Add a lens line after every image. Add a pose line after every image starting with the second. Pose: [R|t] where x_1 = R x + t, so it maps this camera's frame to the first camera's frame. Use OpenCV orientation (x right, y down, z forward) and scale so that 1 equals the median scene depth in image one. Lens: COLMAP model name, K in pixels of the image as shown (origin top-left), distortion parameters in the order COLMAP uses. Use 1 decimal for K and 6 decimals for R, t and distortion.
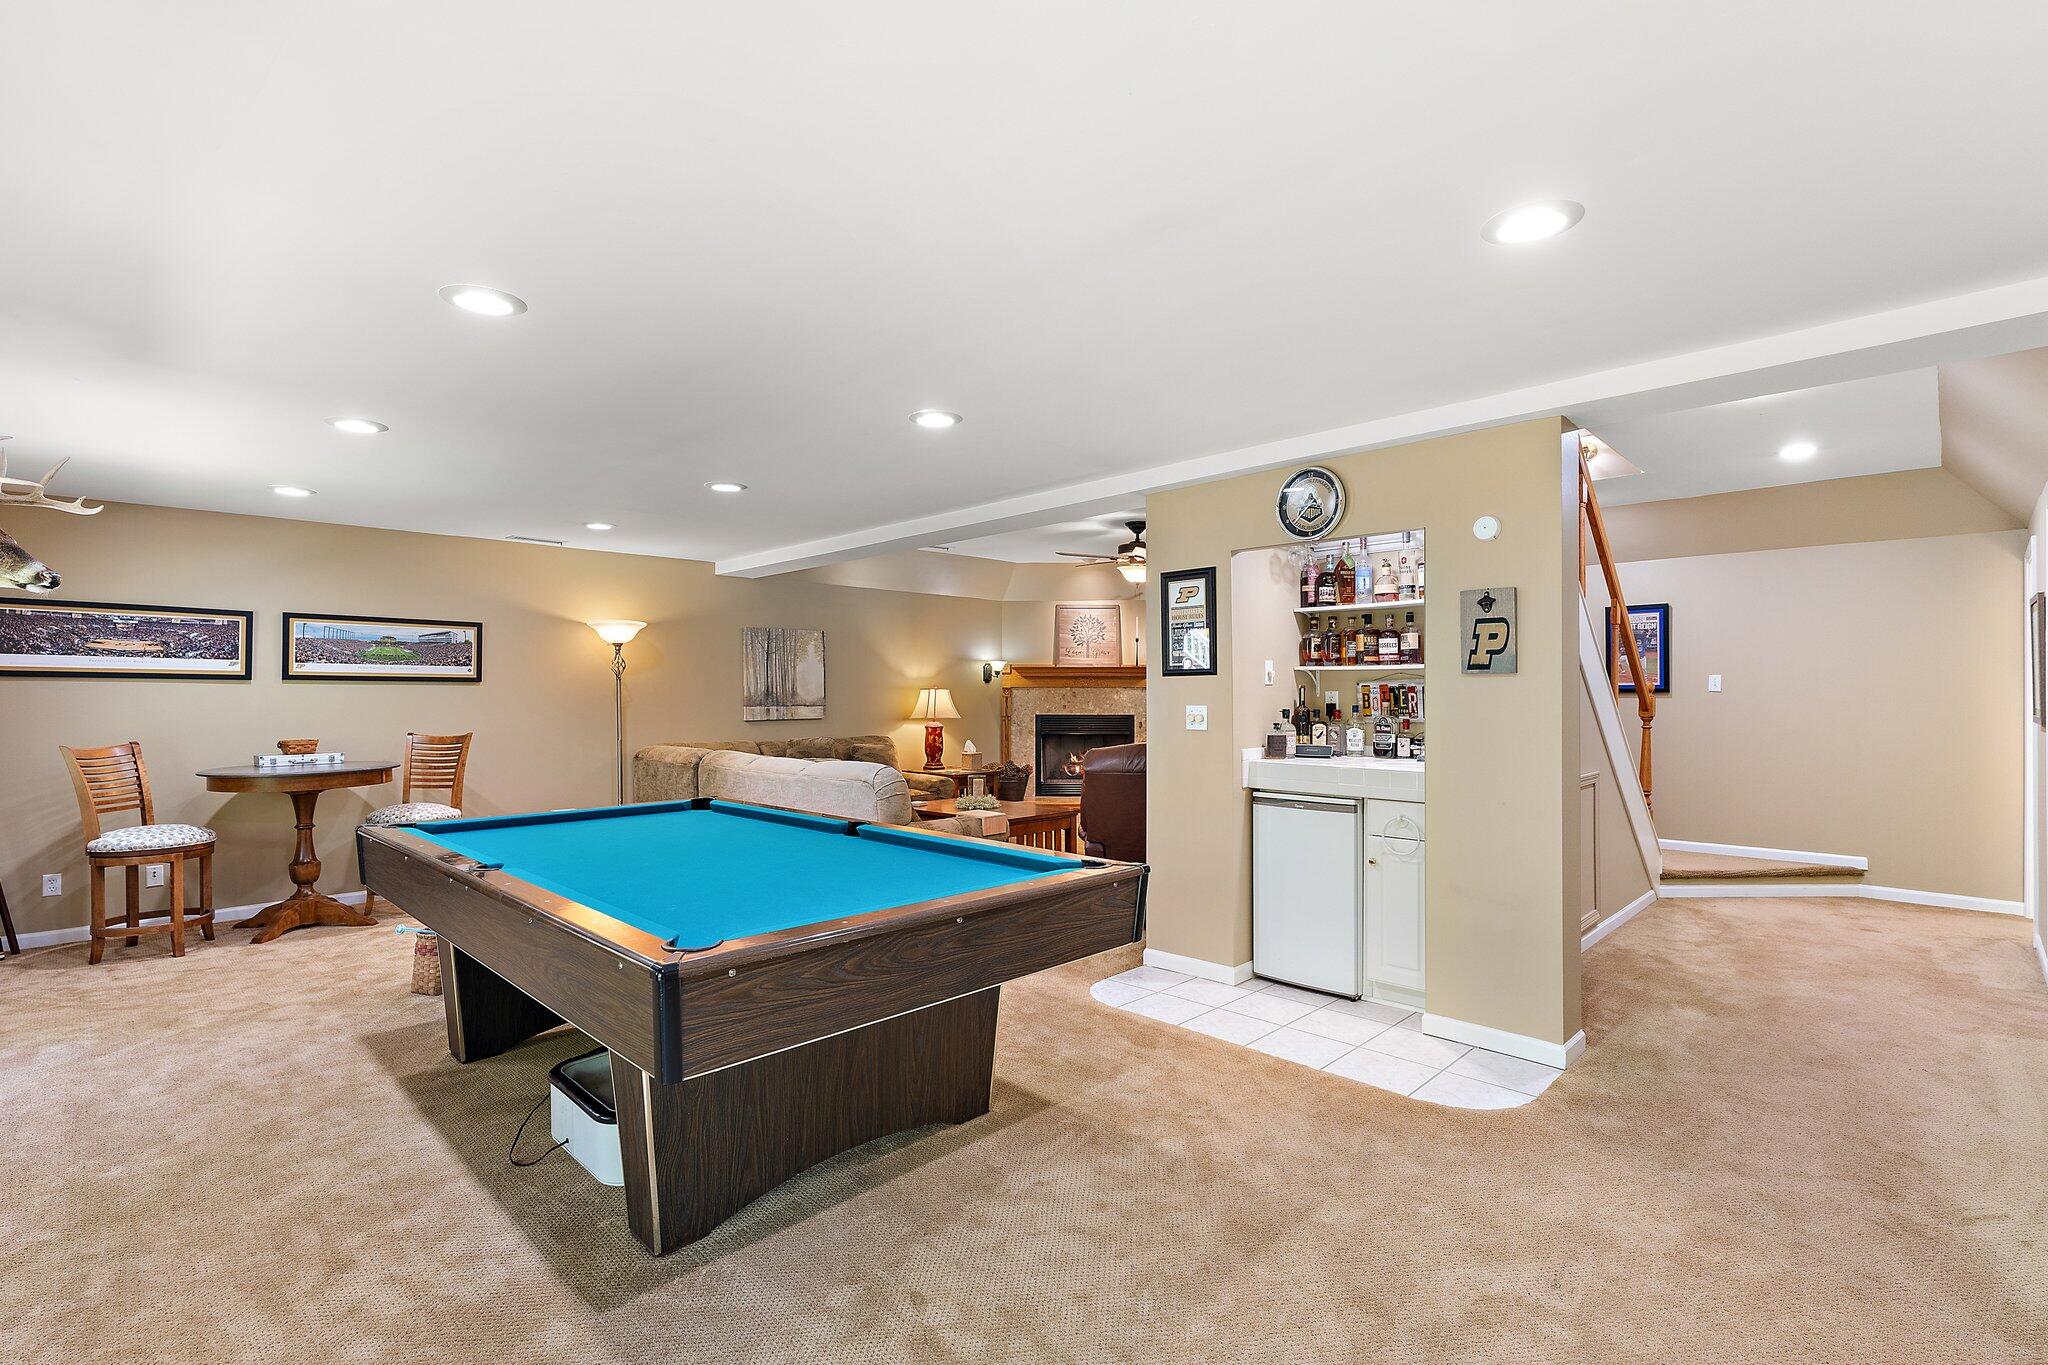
lens RADIAL K [[954.2, 0, 1015.1], [0, 954.2, 684.6], [0, 0, 1]] dist [-0.007782, 0.000880]
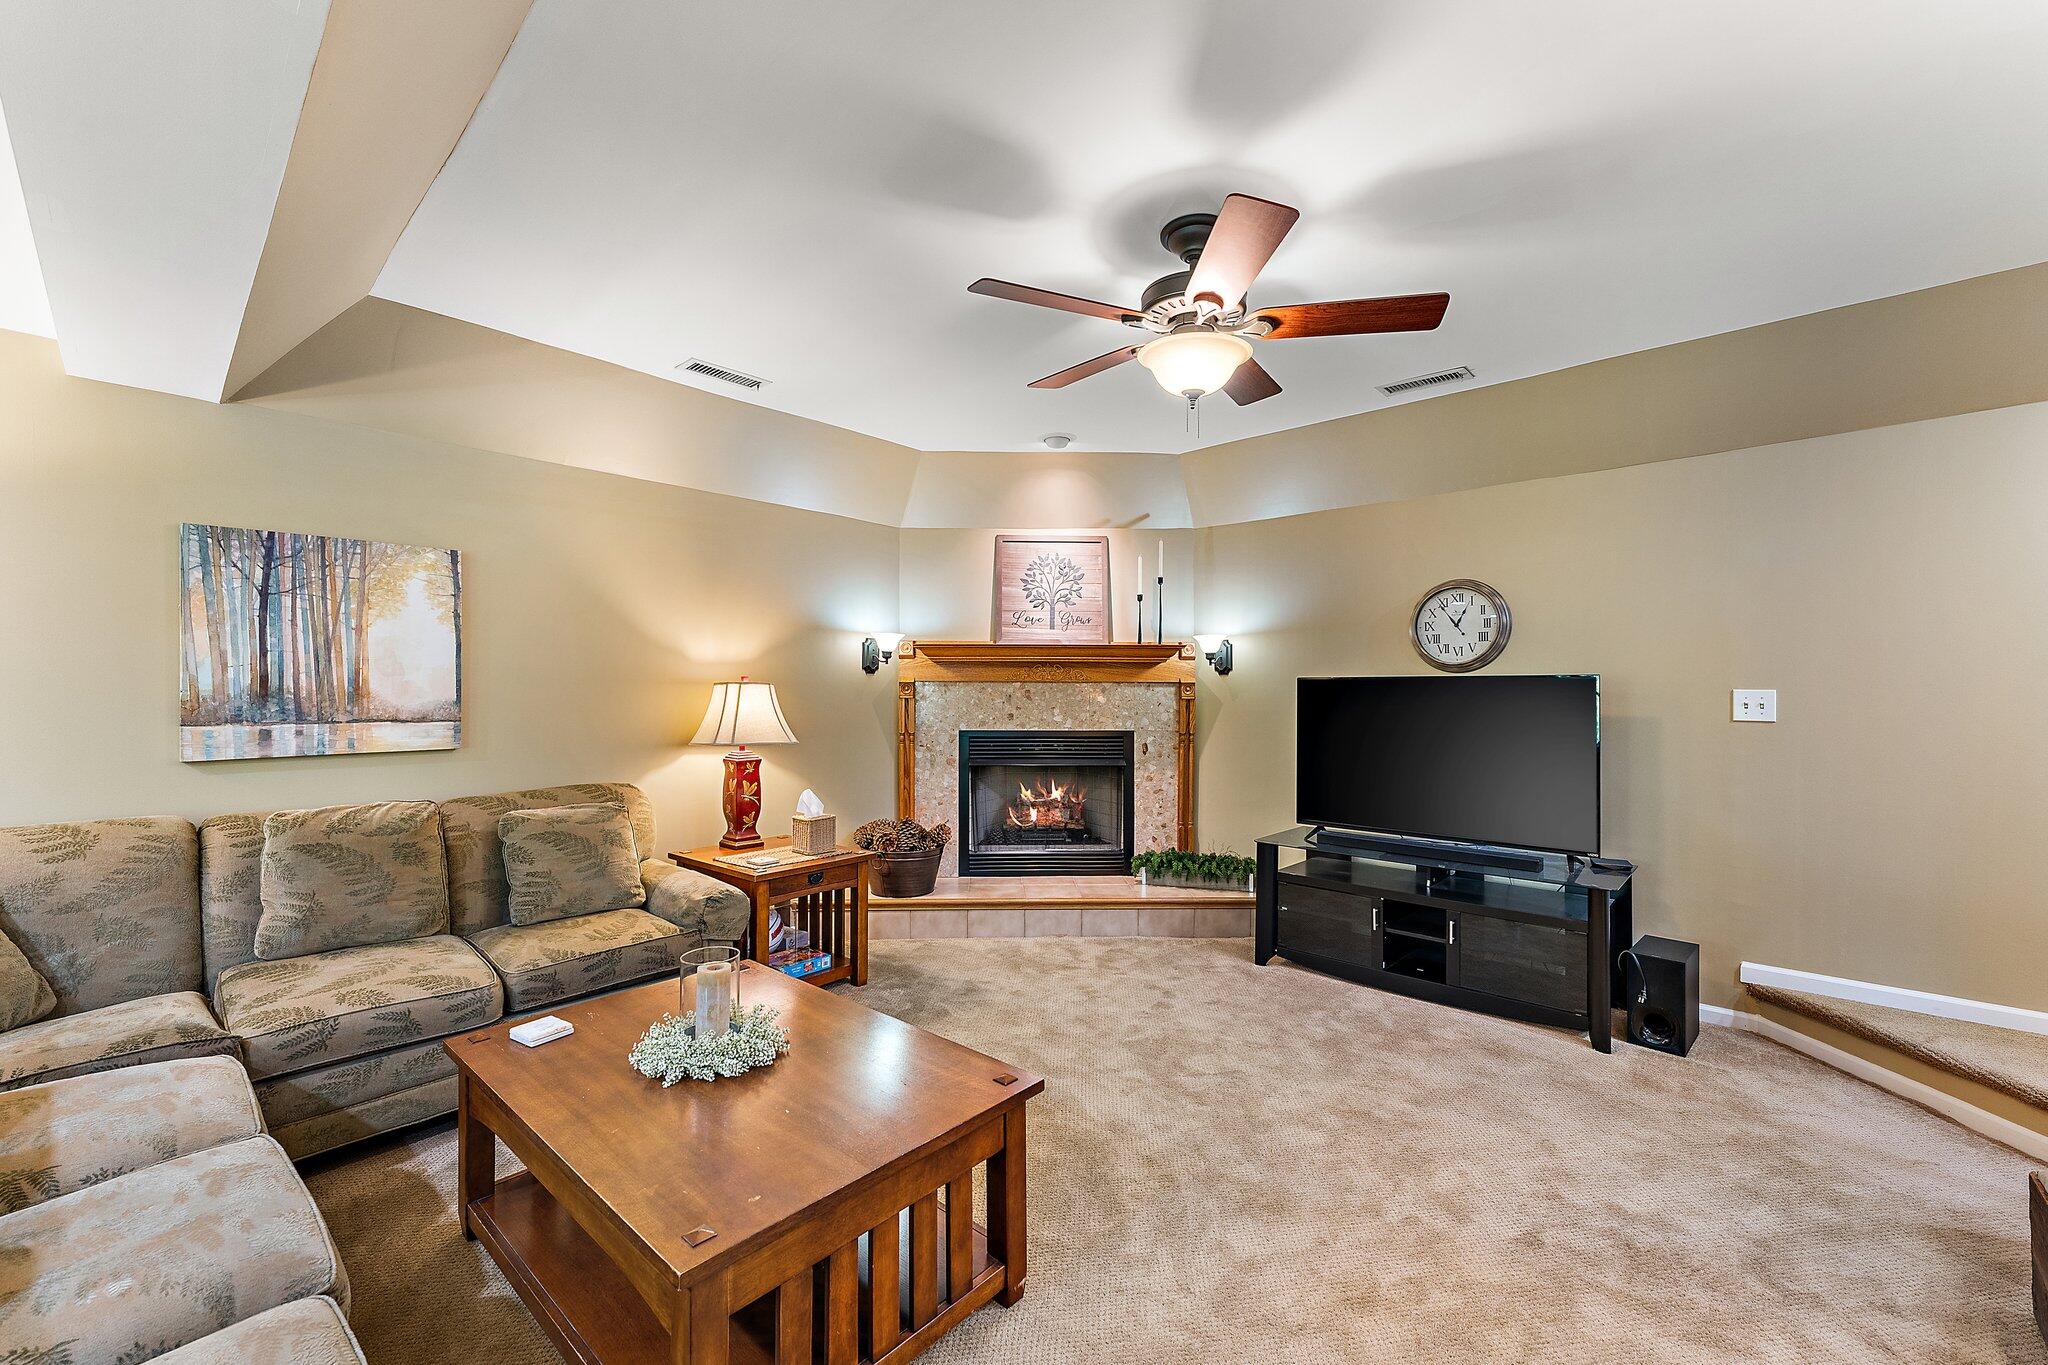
lens RADIAL K [[824.4, 0, 1022.9], [0, 824.4, 691.9], [0, 0, 1]] dist [-0.006326, 0.001045]
pose [[0.998751, 0.001219, 0.049941, 0.041722], [-0.001668, 0.999959, 0.008953, 0.005347], [-0.049928, -0.009025, 0.998712, 0.621701]]
